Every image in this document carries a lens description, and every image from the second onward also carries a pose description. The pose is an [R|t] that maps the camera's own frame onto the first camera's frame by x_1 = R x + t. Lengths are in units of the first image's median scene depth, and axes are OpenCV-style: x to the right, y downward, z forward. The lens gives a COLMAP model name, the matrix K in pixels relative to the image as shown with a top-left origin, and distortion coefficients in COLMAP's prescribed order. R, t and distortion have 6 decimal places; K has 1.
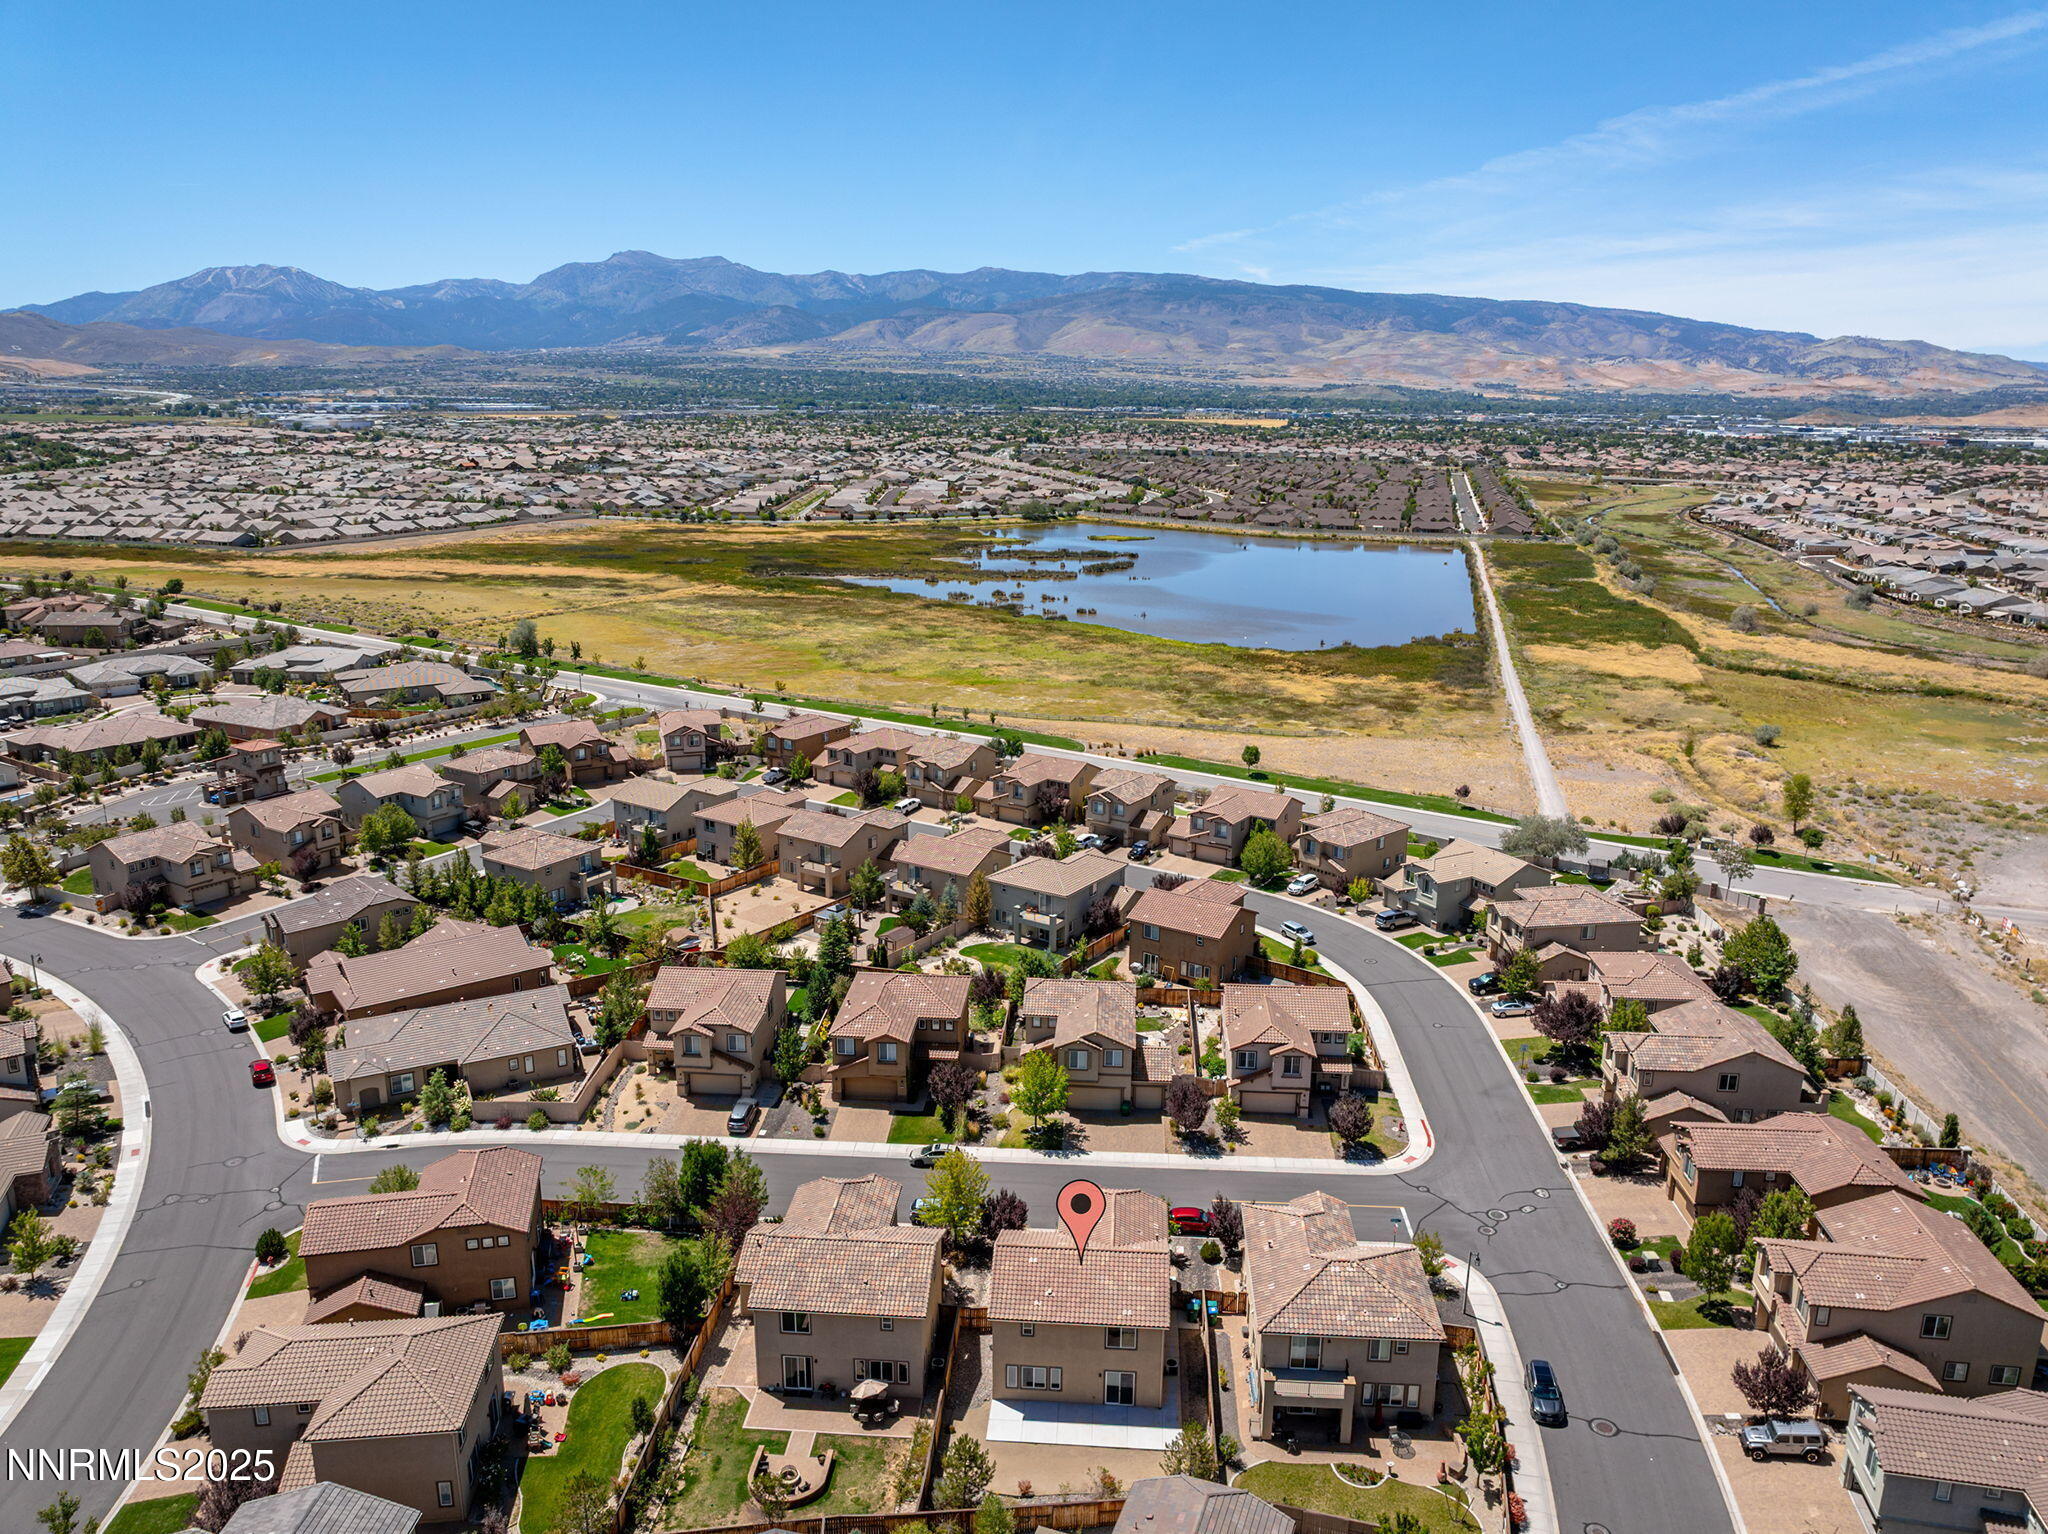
lens RADIAL K [[1444.3, 0, 1027.5], [0, 1444.3, 765.1], [0, 0, 1]] dist [-0.022864, 0.005162]
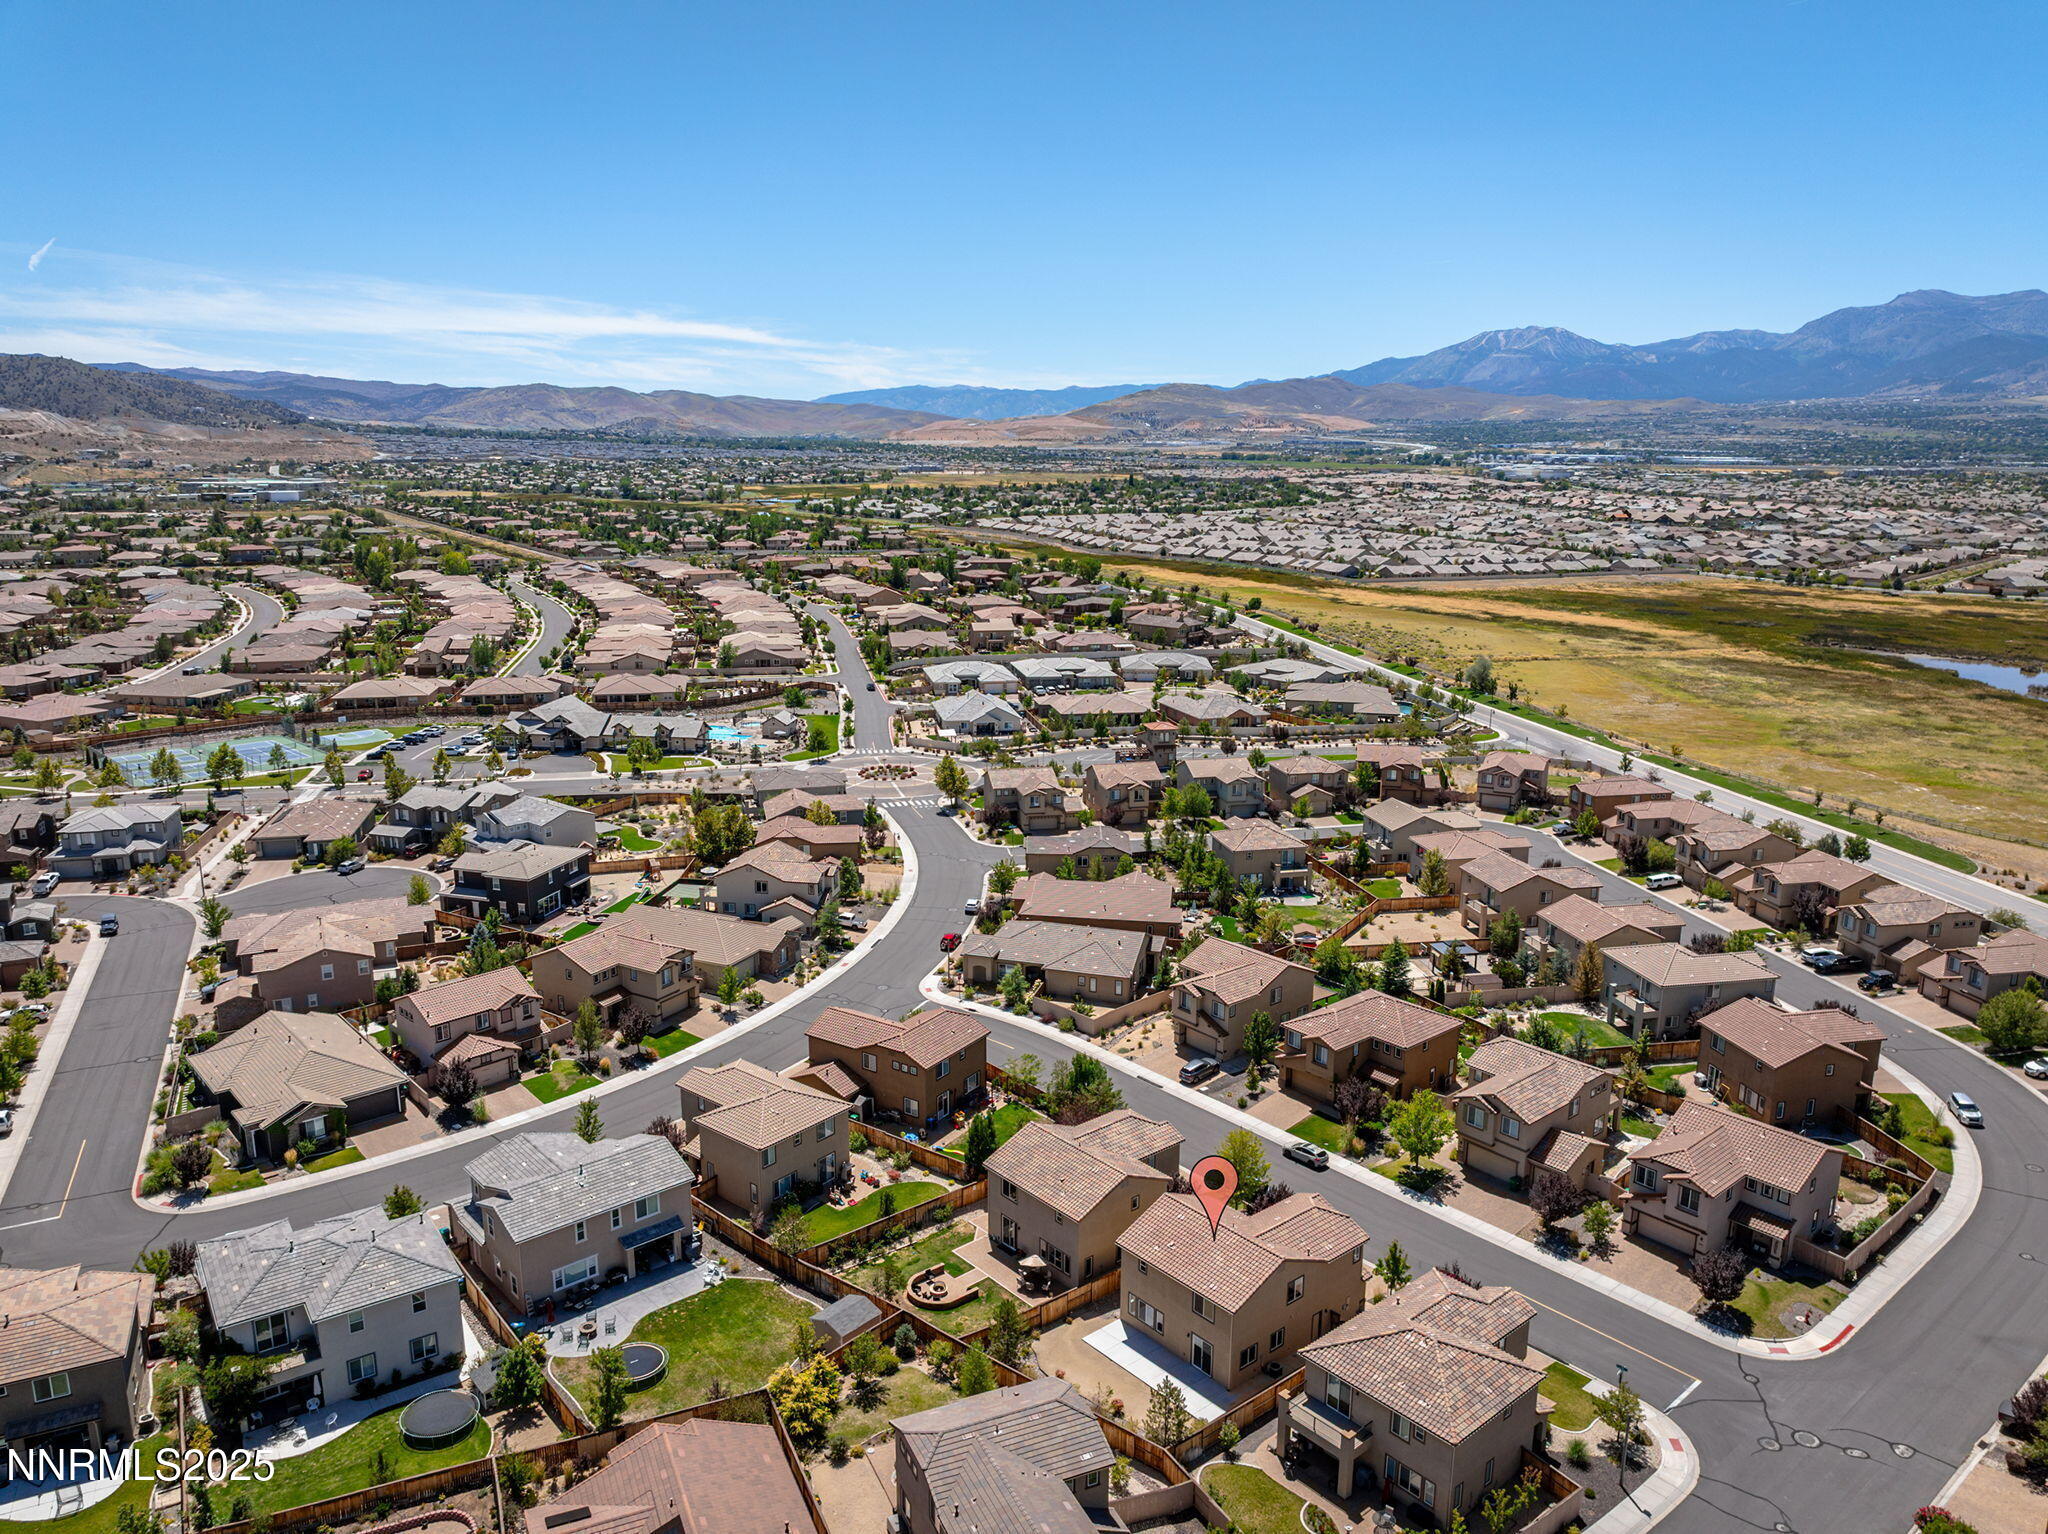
lens RADIAL K [[1444.3, 0, 1030.3], [0, 1444.3, 772.8], [0, 0, 1]] dist [-0.022864, 0.005162]
pose [[0.698207, 0.156097, -0.698671, 0.329014], [-0.176843, 0.983301, 0.042964, -0.009787], [0.693710, 0.093557, 0.714152, 0.049487]]
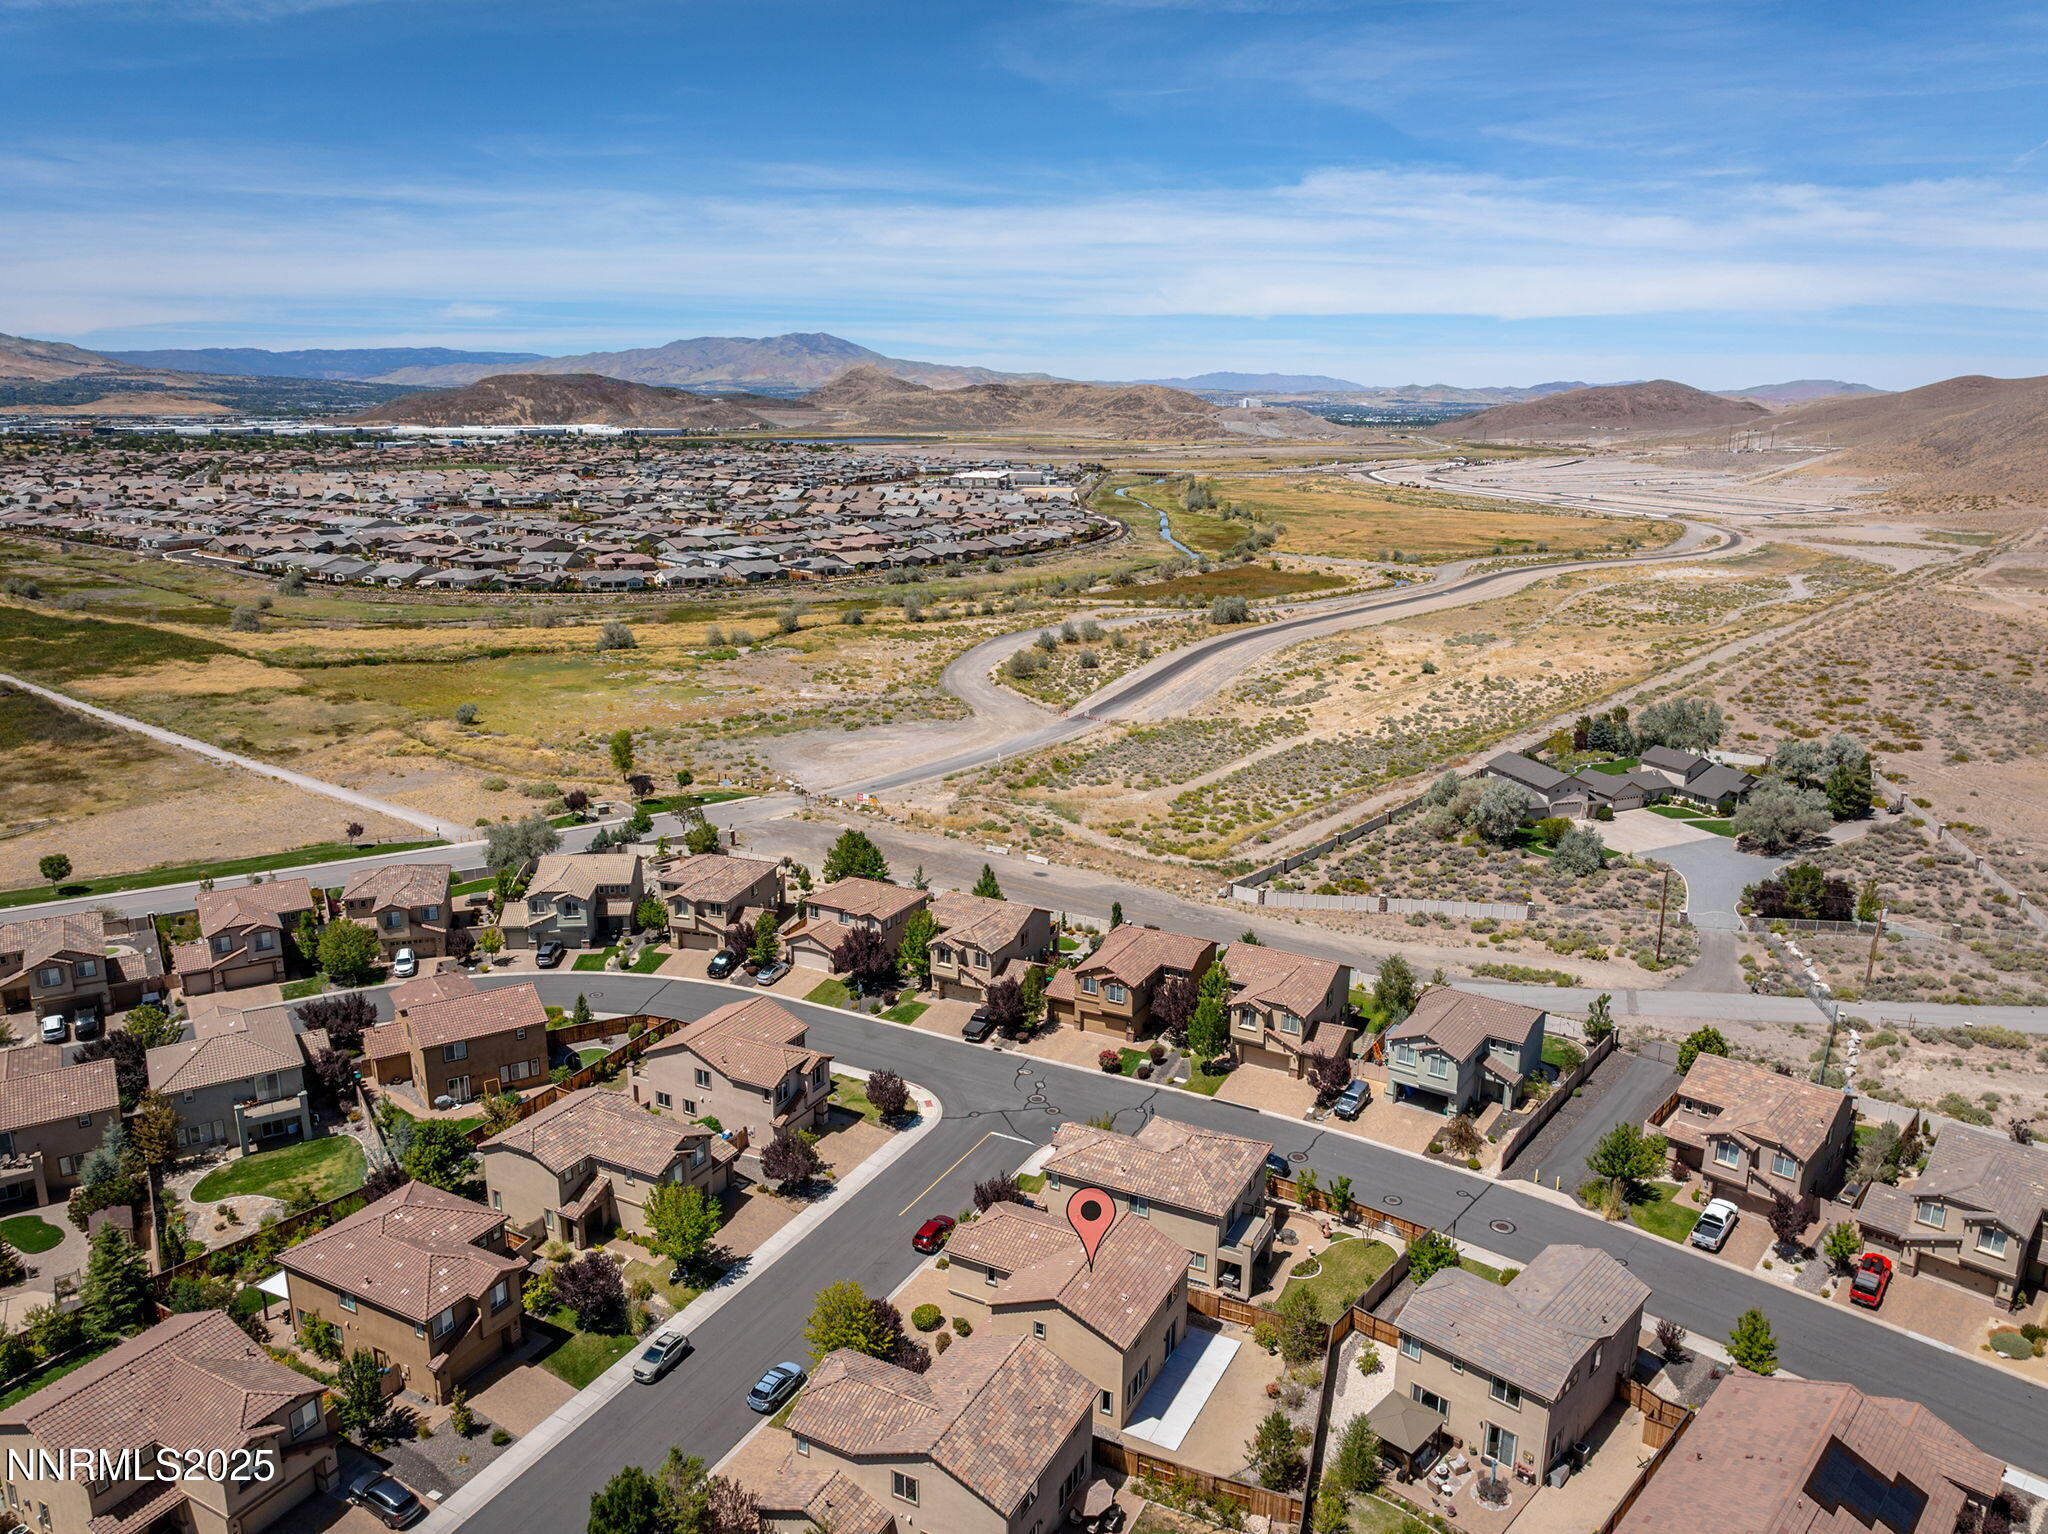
lens RADIAL K [[1444.3, 0, 1016.6], [0, 1444.3, 760.3], [0, 0, 1]] dist [-0.022864, 0.005162]
pose [[0.395975, -0.225619, 0.890112, -0.414903], [0.220920, 0.964281, 0.146141, -0.081209], [-0.891290, 0.138776, 0.431675, 0.289016]]
